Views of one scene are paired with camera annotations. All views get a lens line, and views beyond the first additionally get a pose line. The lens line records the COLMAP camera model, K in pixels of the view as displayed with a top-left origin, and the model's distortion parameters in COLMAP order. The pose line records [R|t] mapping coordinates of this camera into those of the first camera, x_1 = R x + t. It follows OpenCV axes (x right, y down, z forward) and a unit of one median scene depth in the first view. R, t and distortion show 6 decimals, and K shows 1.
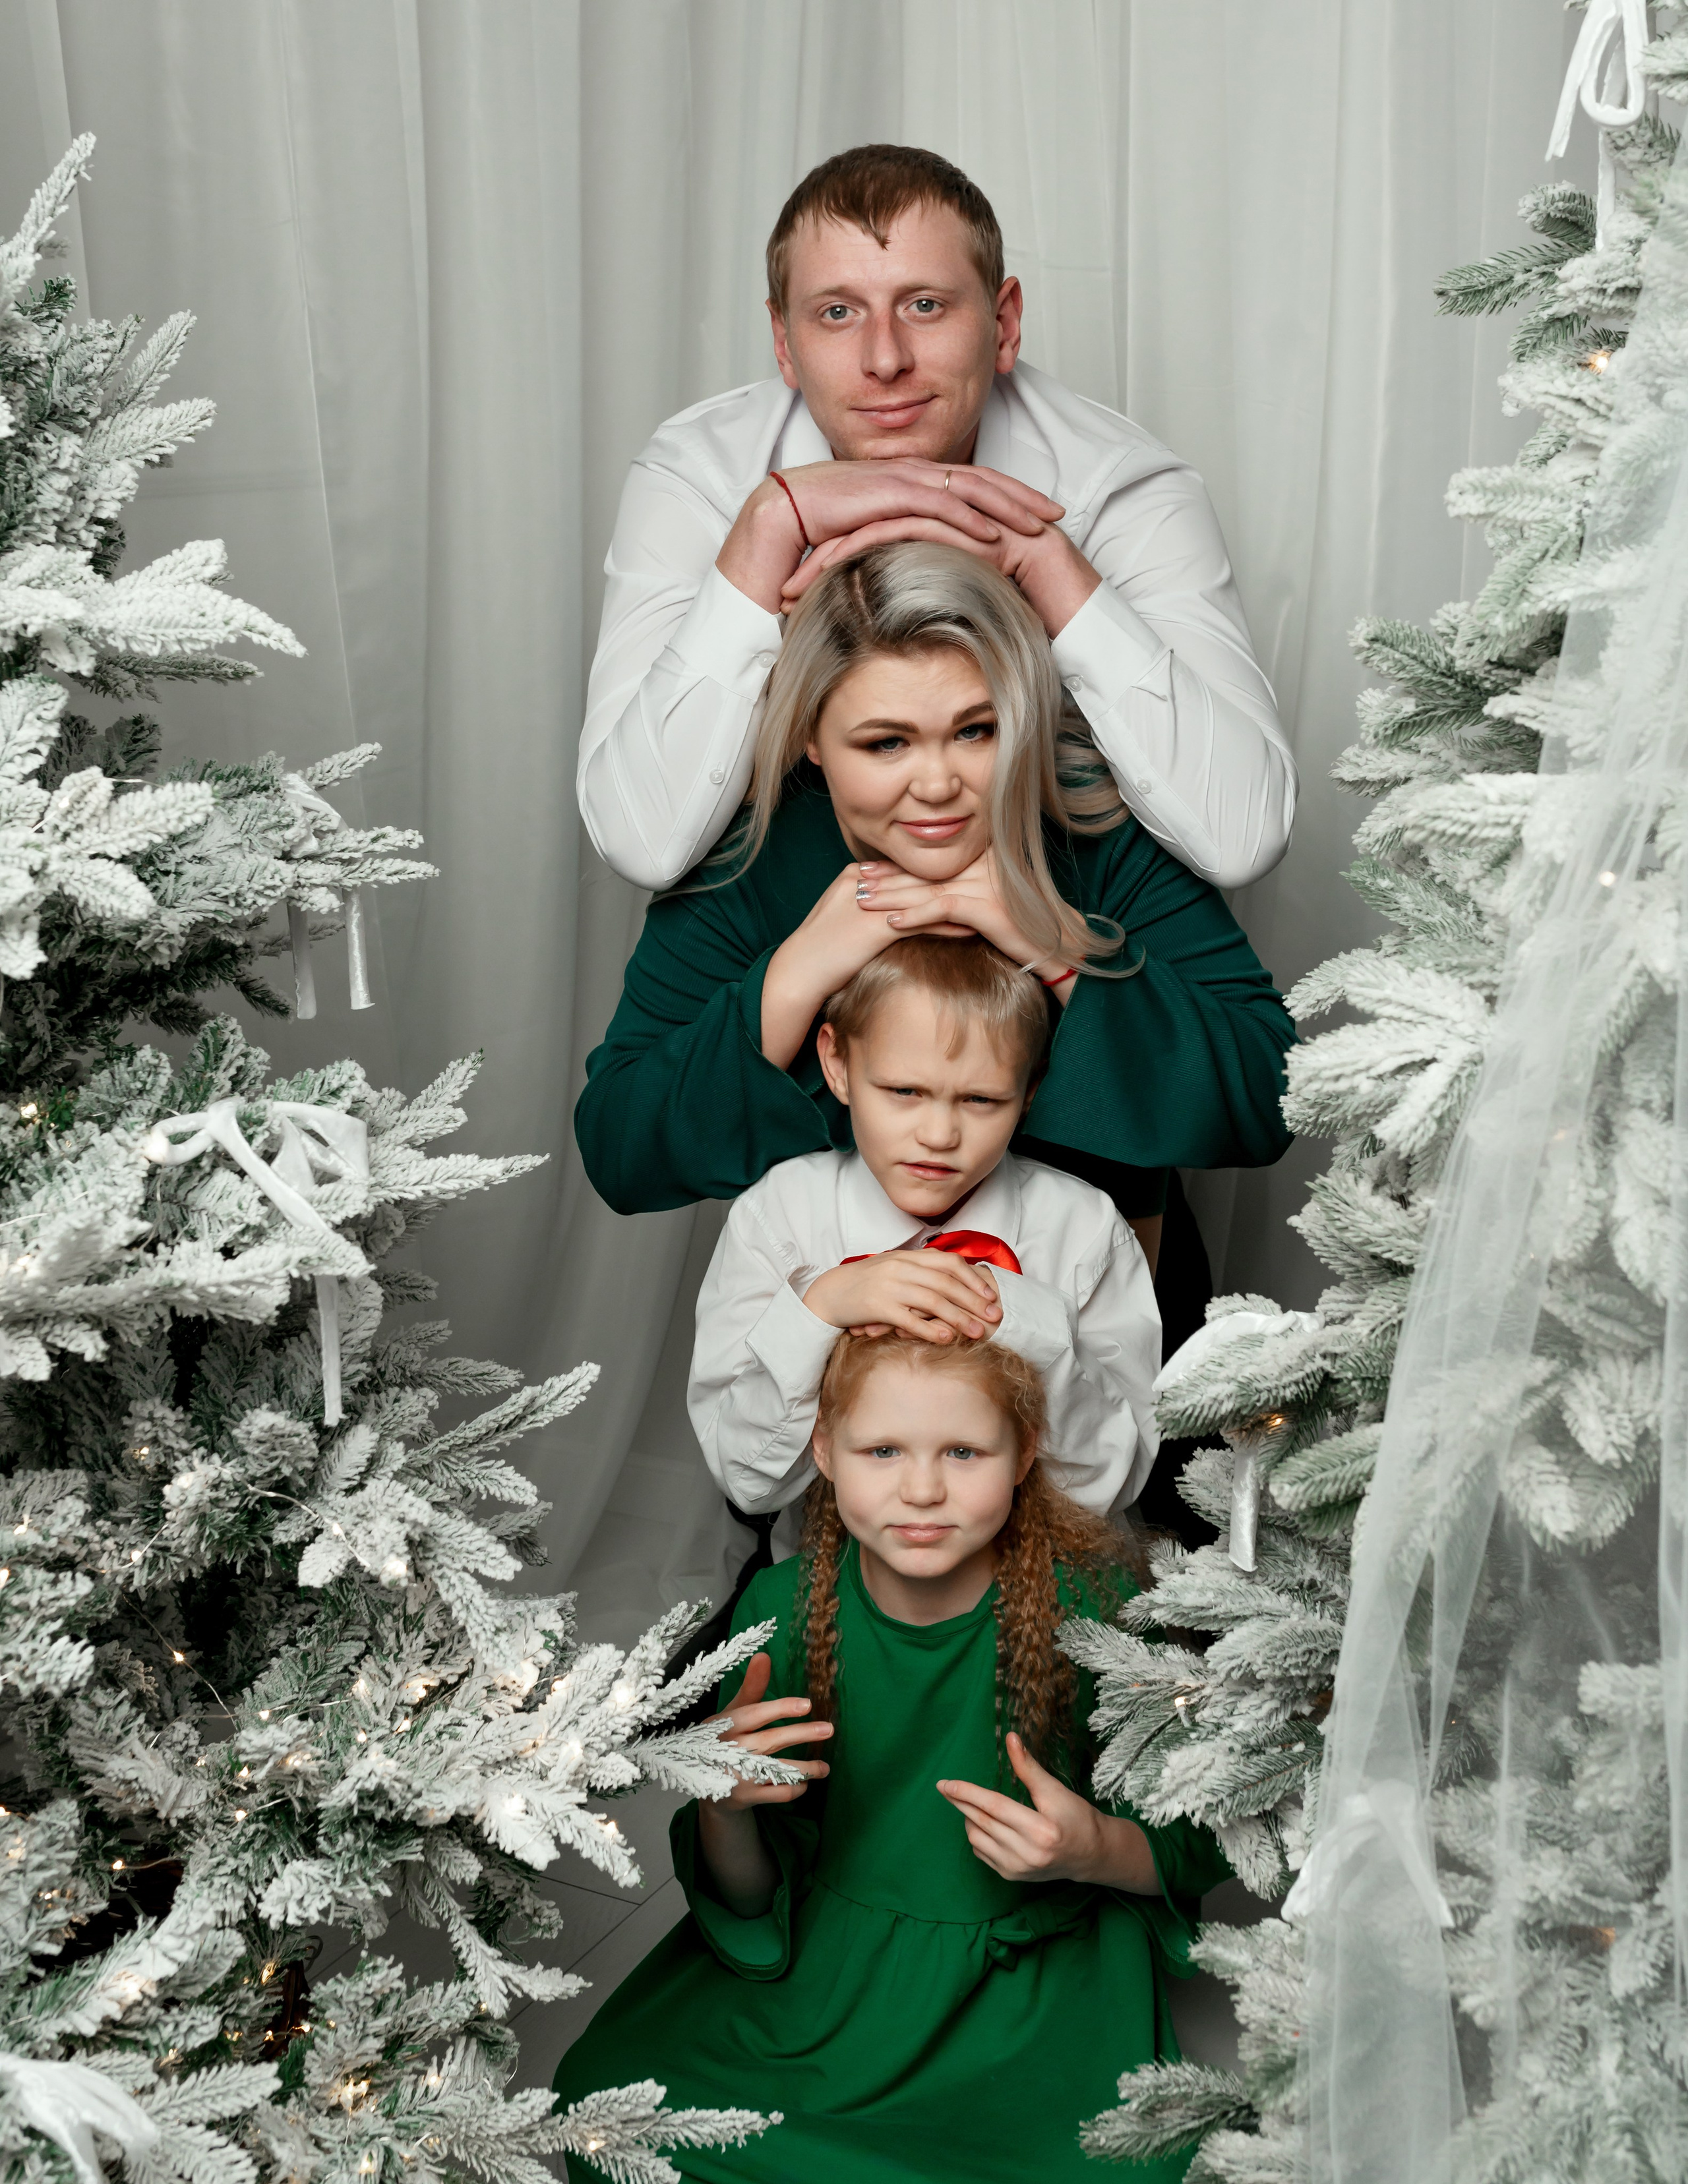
lens RADIAL K [[2395.0, 0, 844.0], [0, 2395.0, 1092.0], [0, 0, 1]] dist [0.012677, 0.000459]
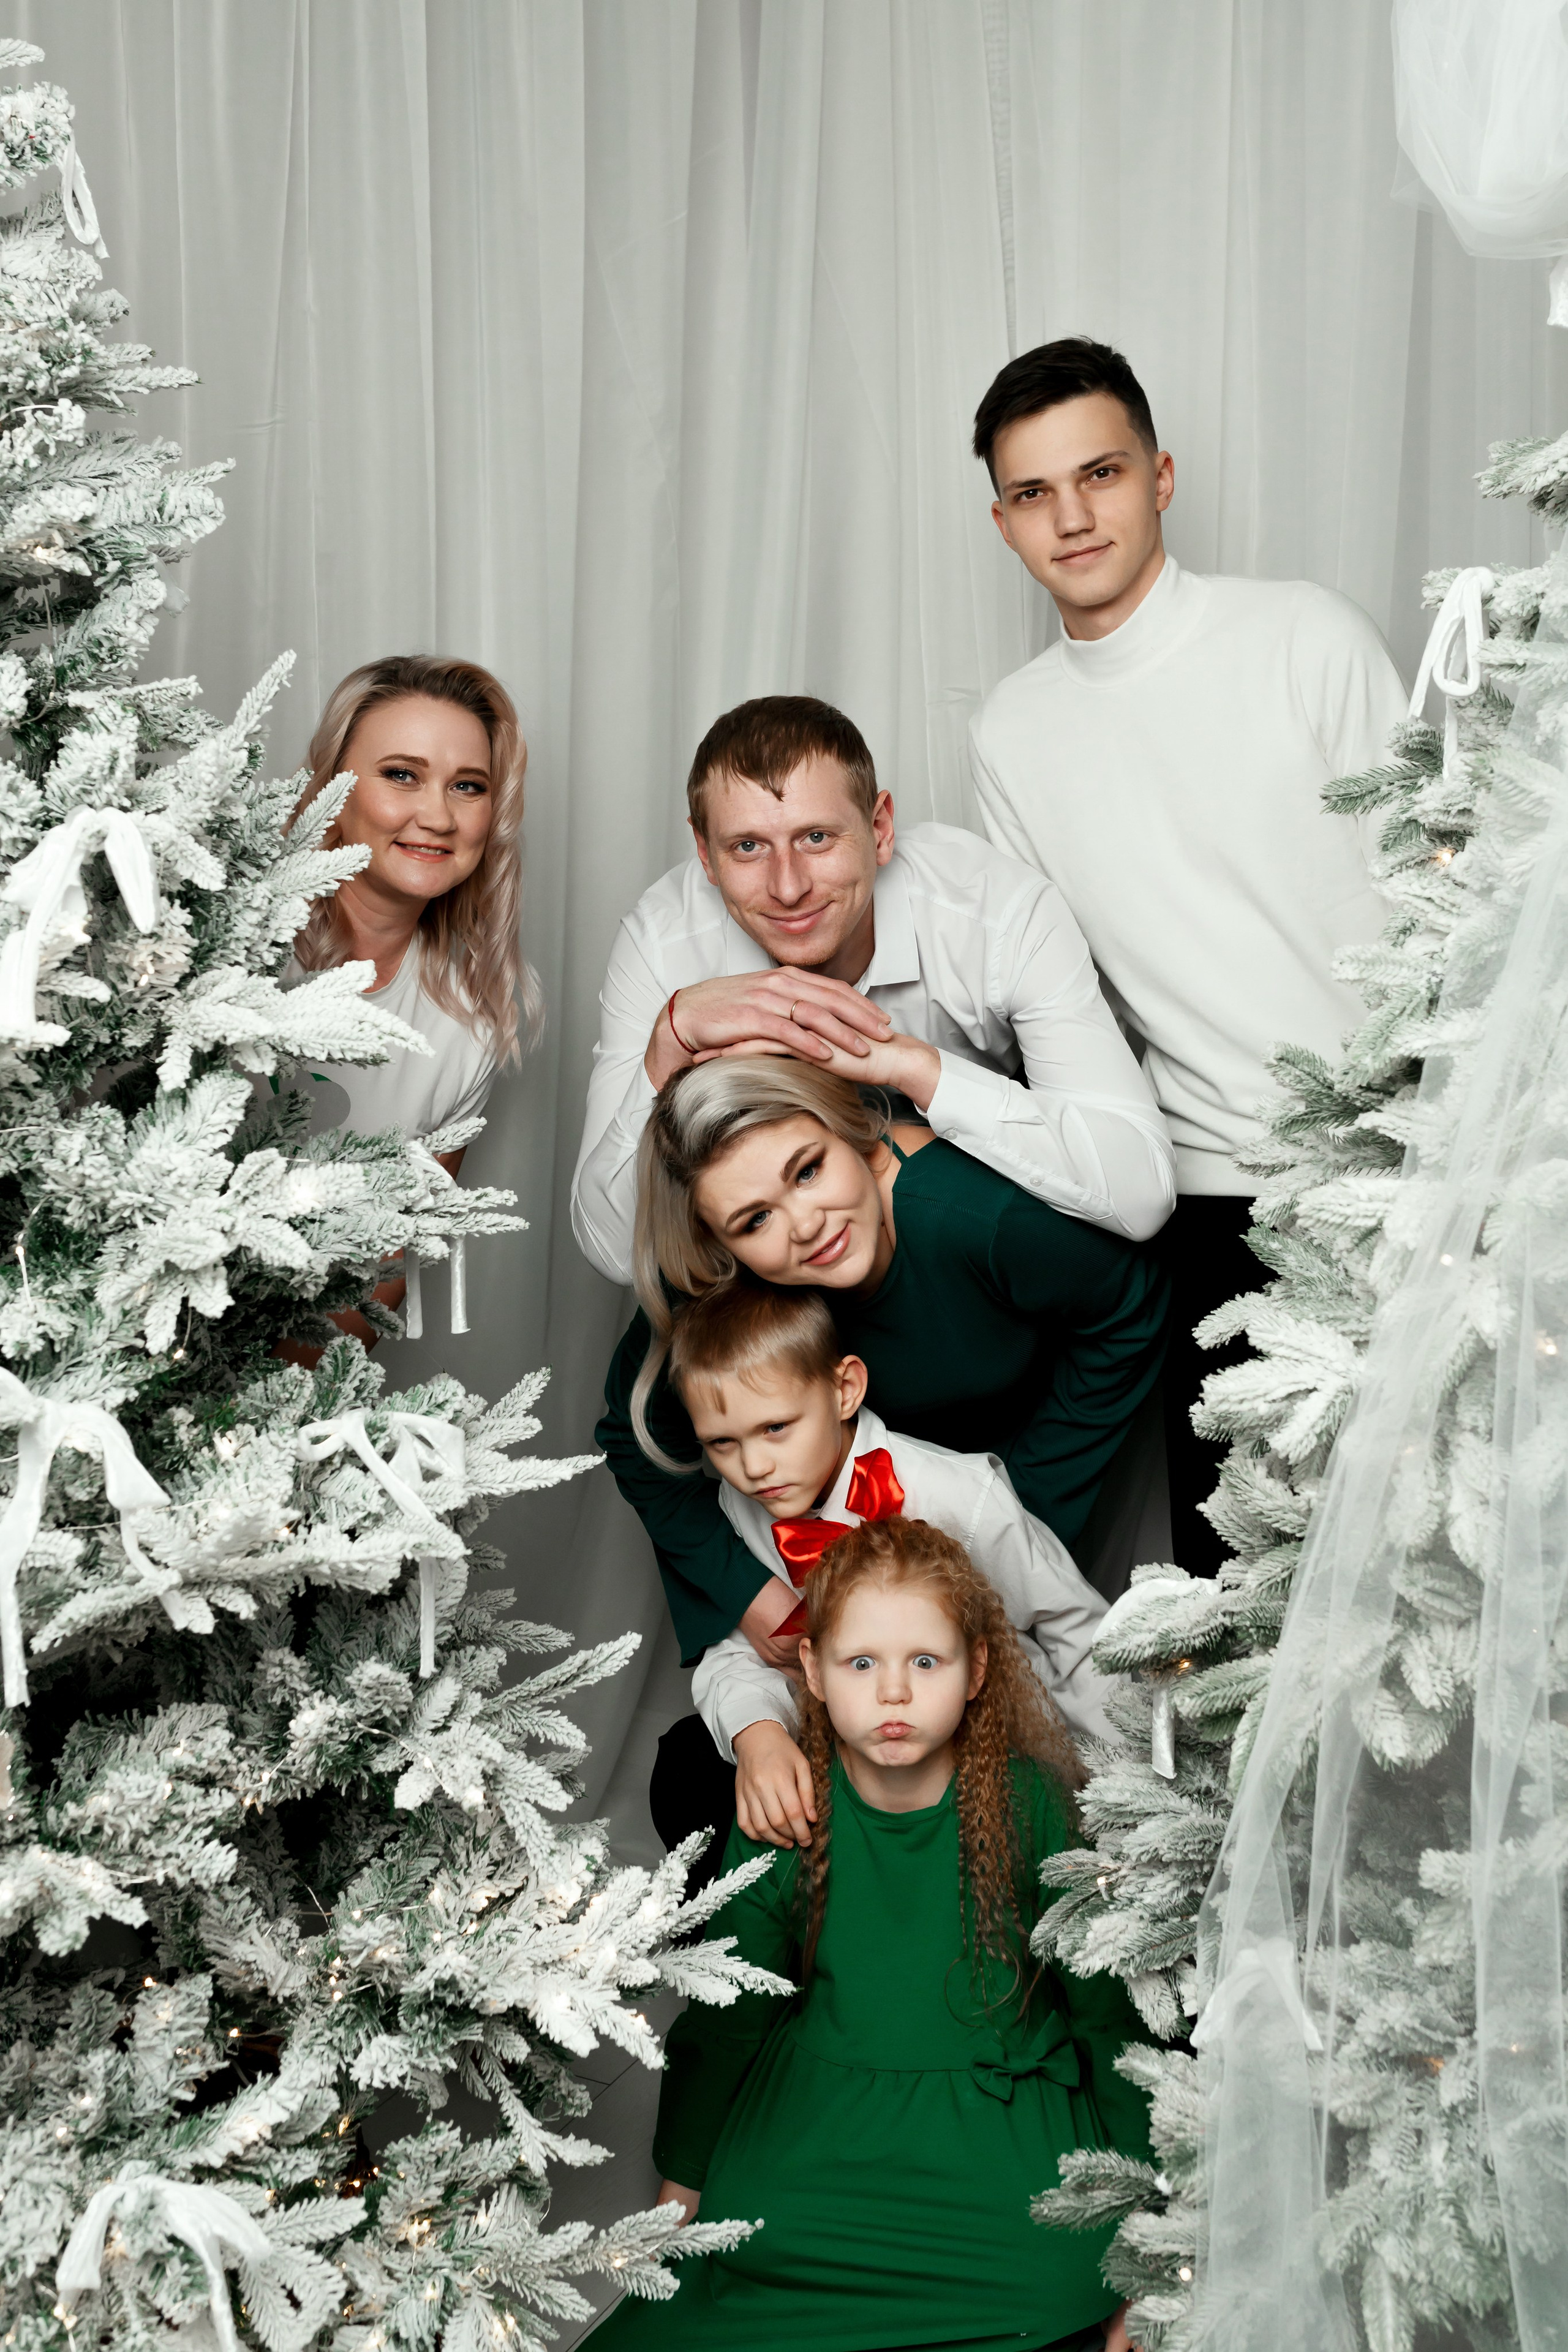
lens RADIAL K [[2290.9, 0, 784.0], [0, 2290.9, 1176.0], [0, 0, 1]] dist [0.000286, 0.017272]
pose [[0.998803, 0.036299, -0.032780, 0.000184], [-0.038686, 0.996402, -0.075409, -0.036477], [0.029925, 0.076587, 0.996614, -0.191813]]
